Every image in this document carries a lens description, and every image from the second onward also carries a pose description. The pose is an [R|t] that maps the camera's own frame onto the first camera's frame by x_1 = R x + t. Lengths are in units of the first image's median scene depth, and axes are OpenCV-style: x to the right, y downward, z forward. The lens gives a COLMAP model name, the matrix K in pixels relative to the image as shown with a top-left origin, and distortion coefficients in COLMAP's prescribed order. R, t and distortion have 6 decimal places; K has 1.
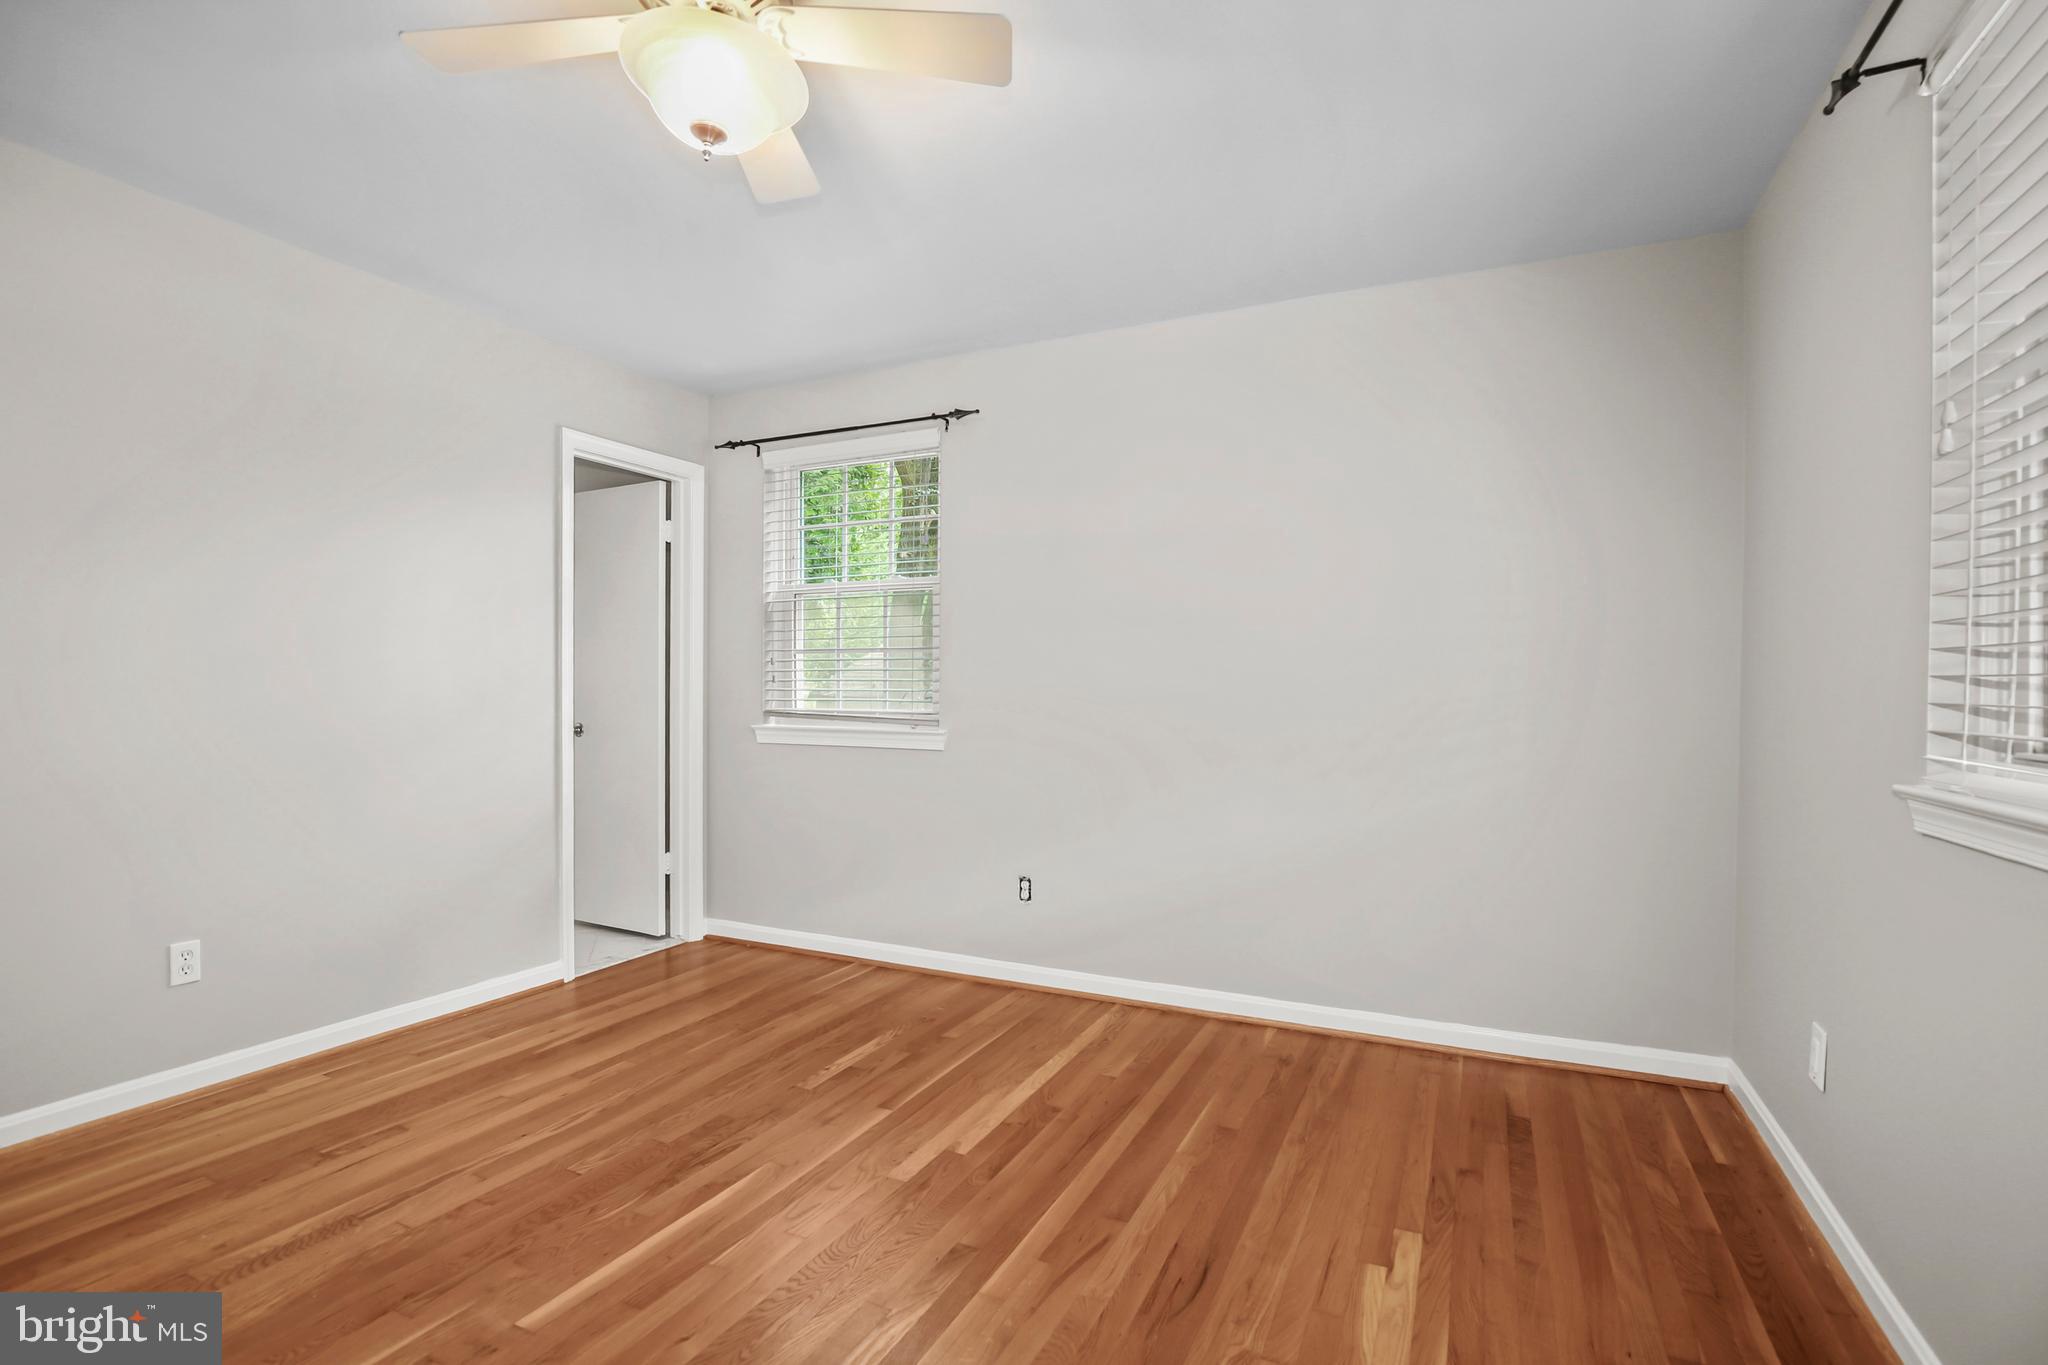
lens RADIAL K [[959.6, 0, 1018.3], [0, 959.6, 700.3], [0, 0, 1]] dist [-0.023838, 0.000308]
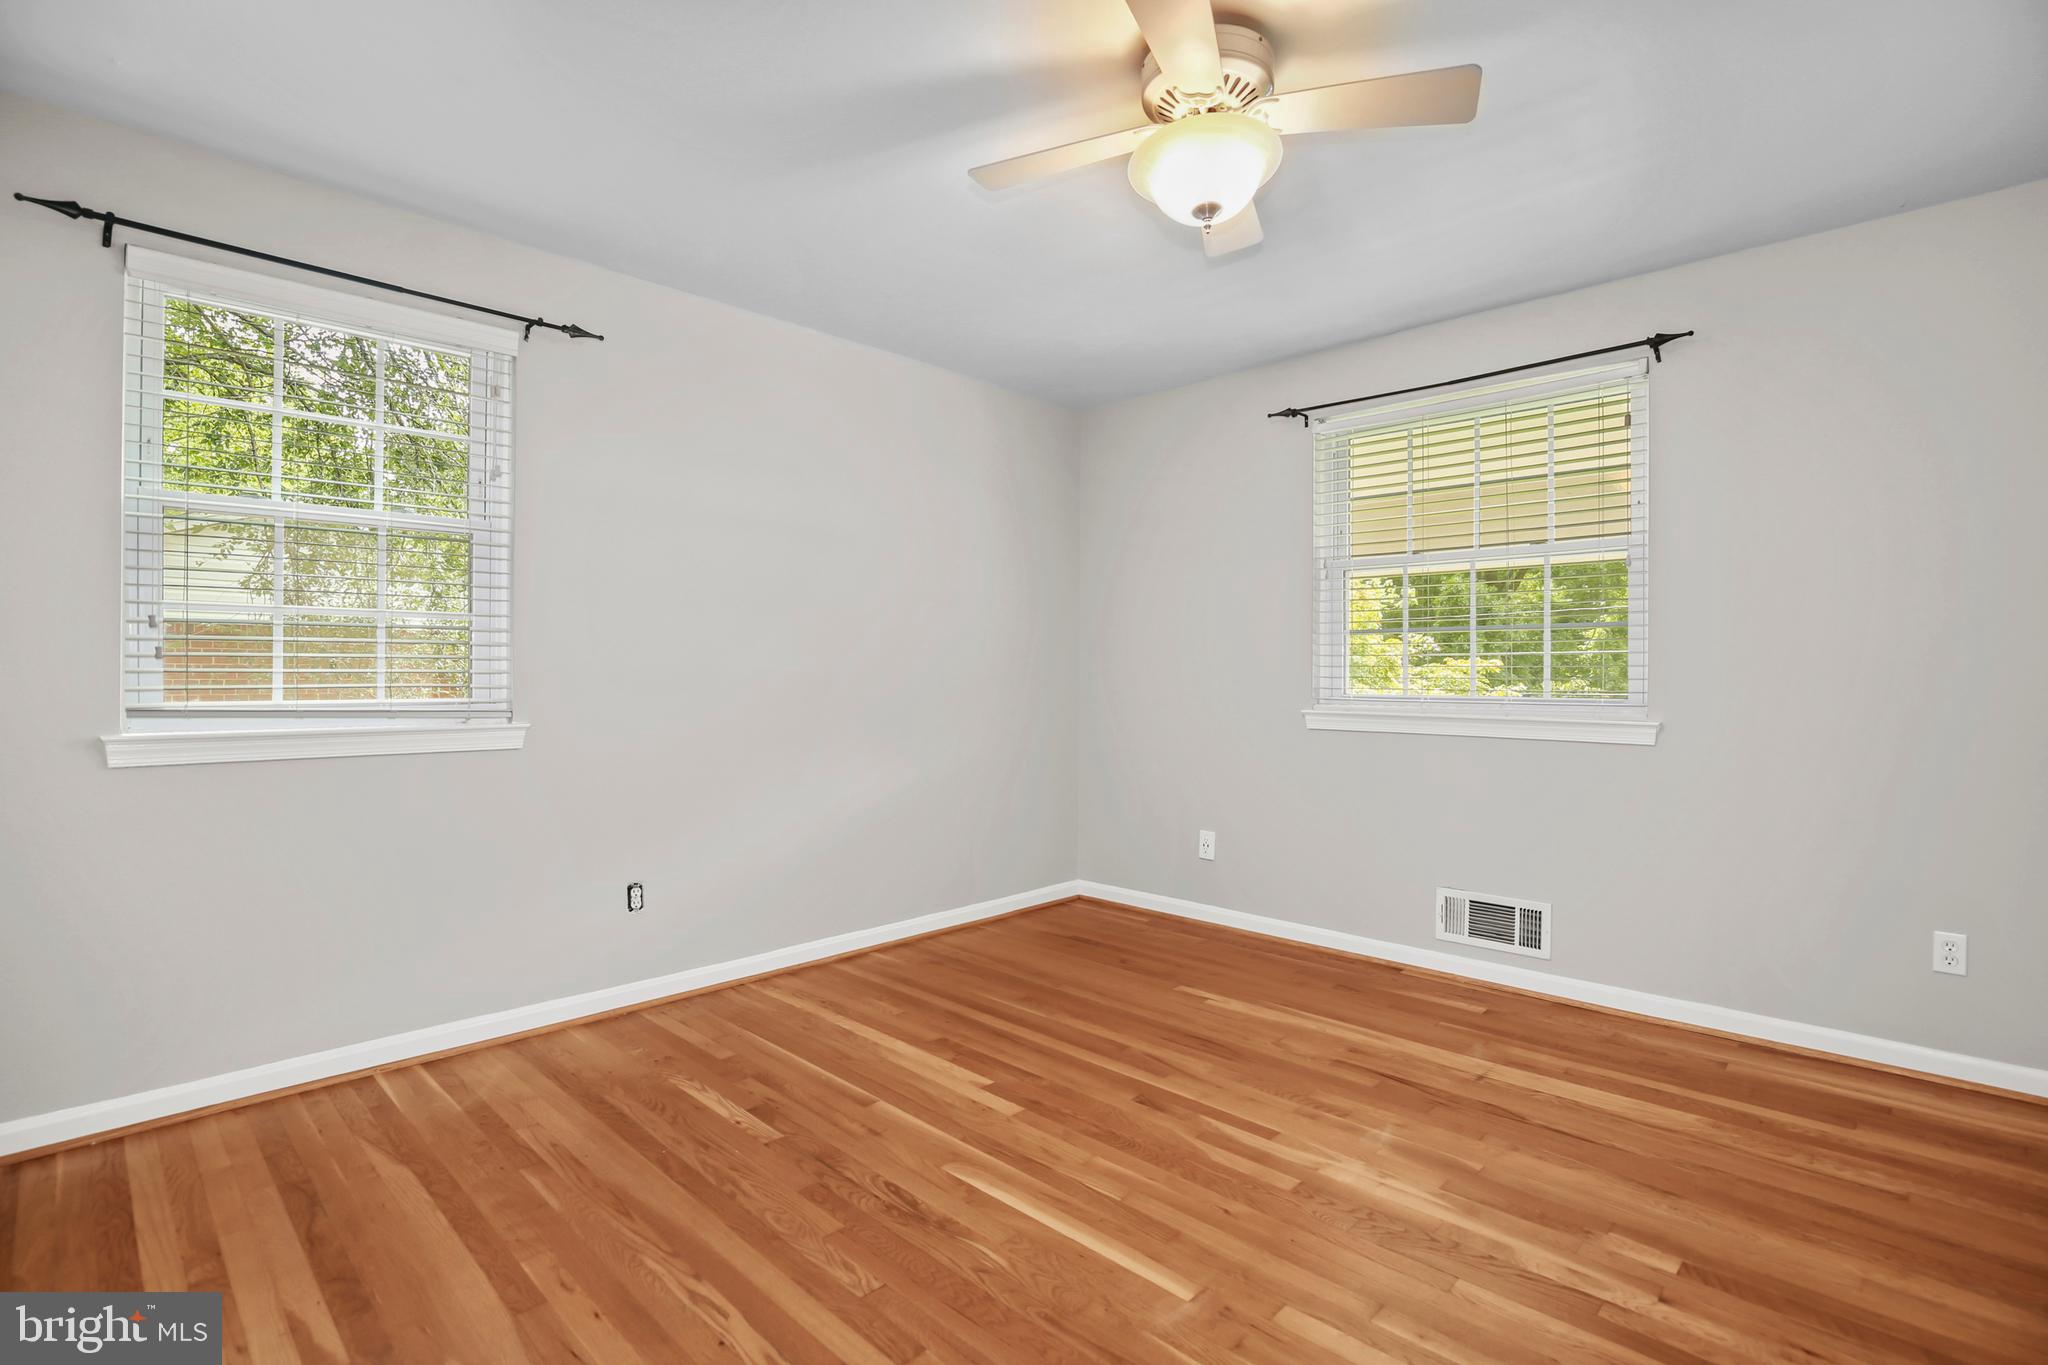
lens RADIAL K [[959.6, 0, 1018.3], [0, 959.6, 700.3], [0, 0, 1]] dist [-0.023838, 0.000308]
pose [[0.318714, -0.031227, 0.947337, -0.906638], [0.007163, 0.999508, 0.030536, -0.010280], [-0.947824, -0.002946, 0.318781, 0.499302]]
